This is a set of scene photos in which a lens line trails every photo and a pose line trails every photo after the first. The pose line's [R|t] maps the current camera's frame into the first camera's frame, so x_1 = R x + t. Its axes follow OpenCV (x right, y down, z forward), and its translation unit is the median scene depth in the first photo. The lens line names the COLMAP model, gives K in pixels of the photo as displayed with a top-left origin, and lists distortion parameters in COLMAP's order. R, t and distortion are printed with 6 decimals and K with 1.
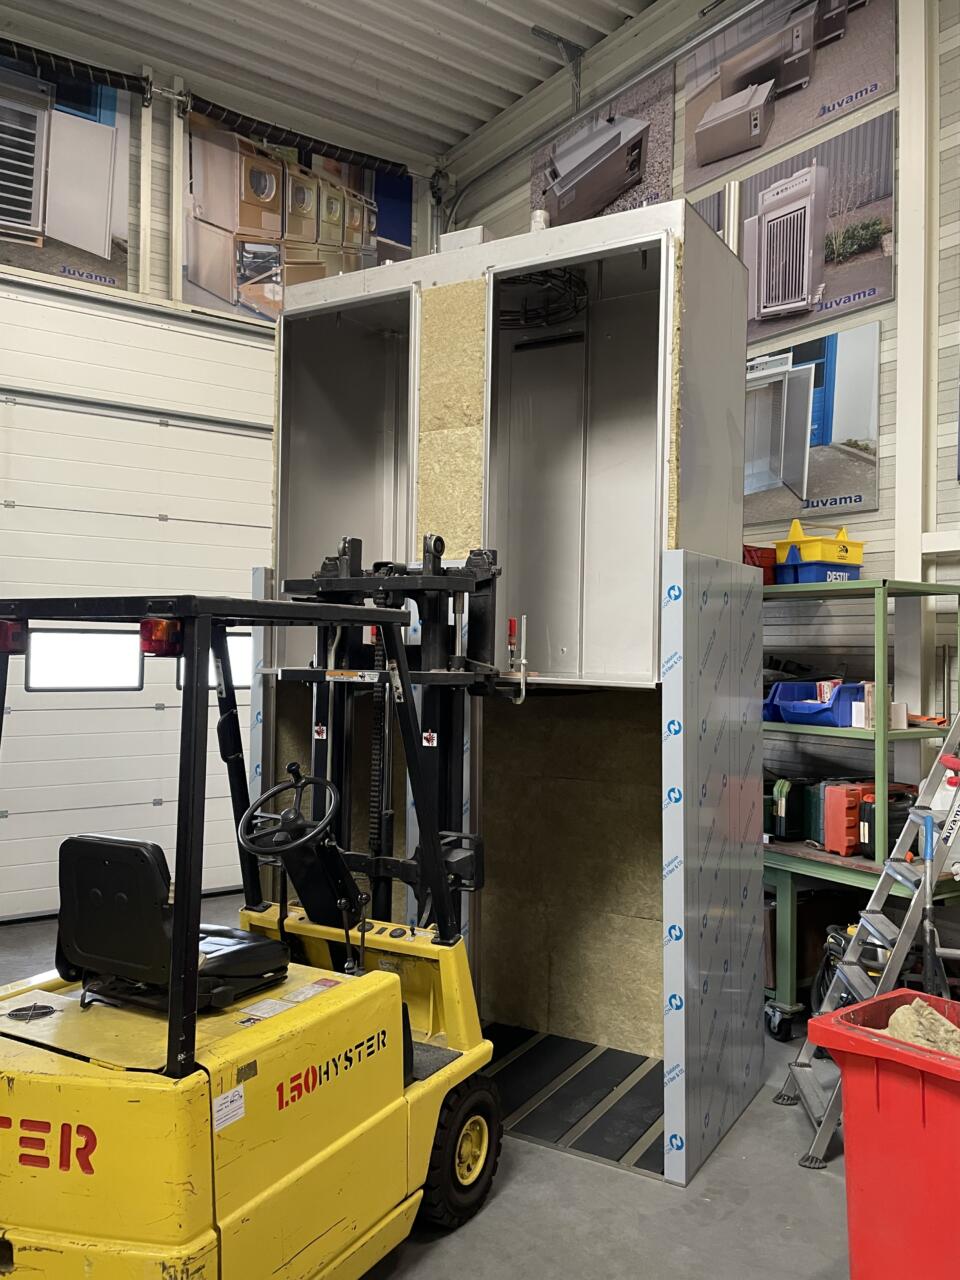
lens RADIAL K [[1003.7, 0, 480.0], [0, 1003.7, 640.0], [0, 0, 1]] dist [-0.000739, -0.000152]
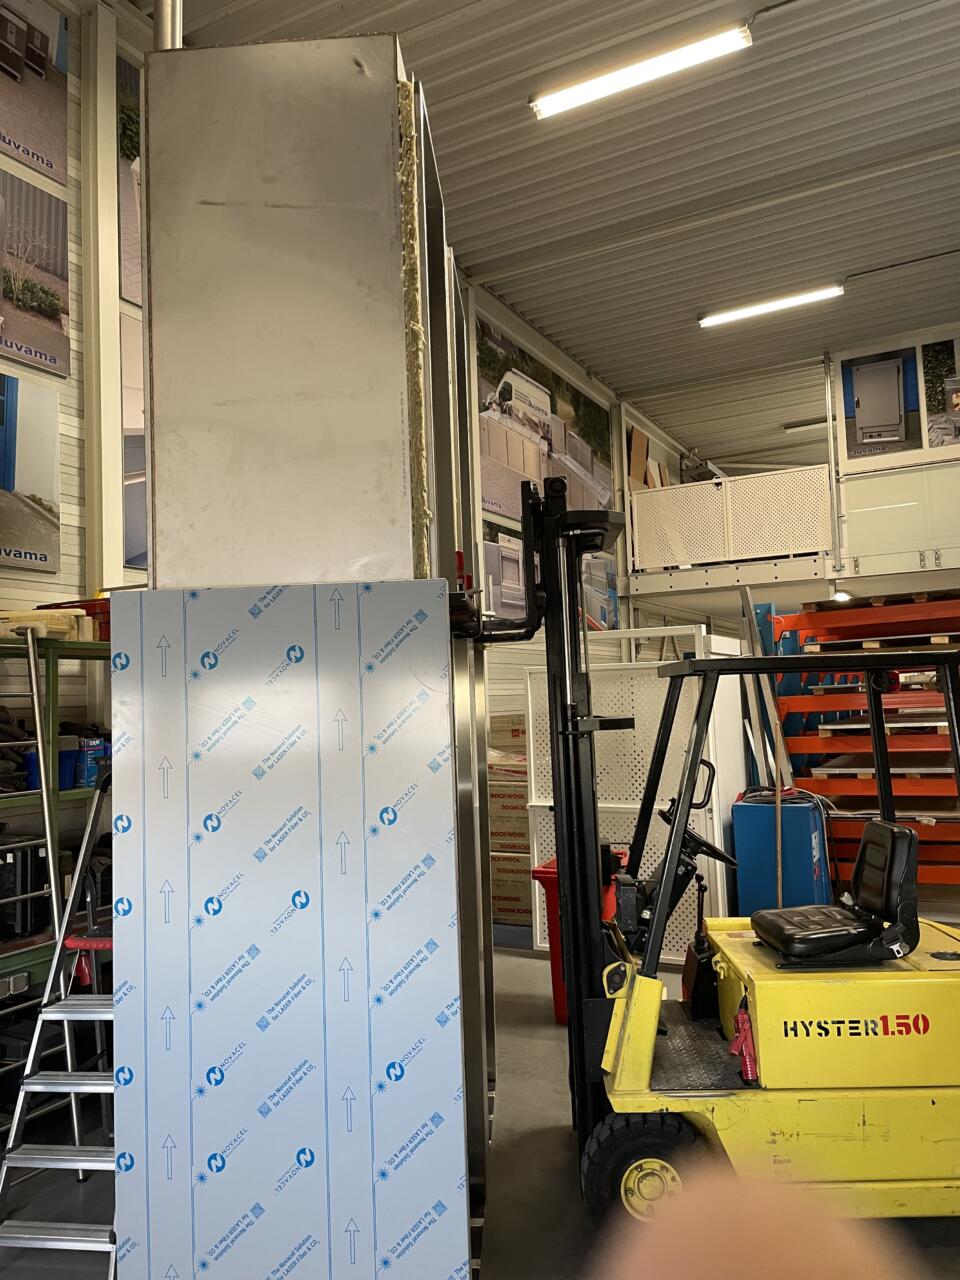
lens RADIAL K [[963.8, 0, 480.0], [0, 963.8, 640.0], [0, 0, 1]] dist [0.094661, -0.119181]
pose [[-0.461206, 0.059923, 0.885267, -0.671683], [0.022157, 0.998184, -0.056023, 0.003762], [-0.887016, -0.006223, -0.461696, 1.063710]]
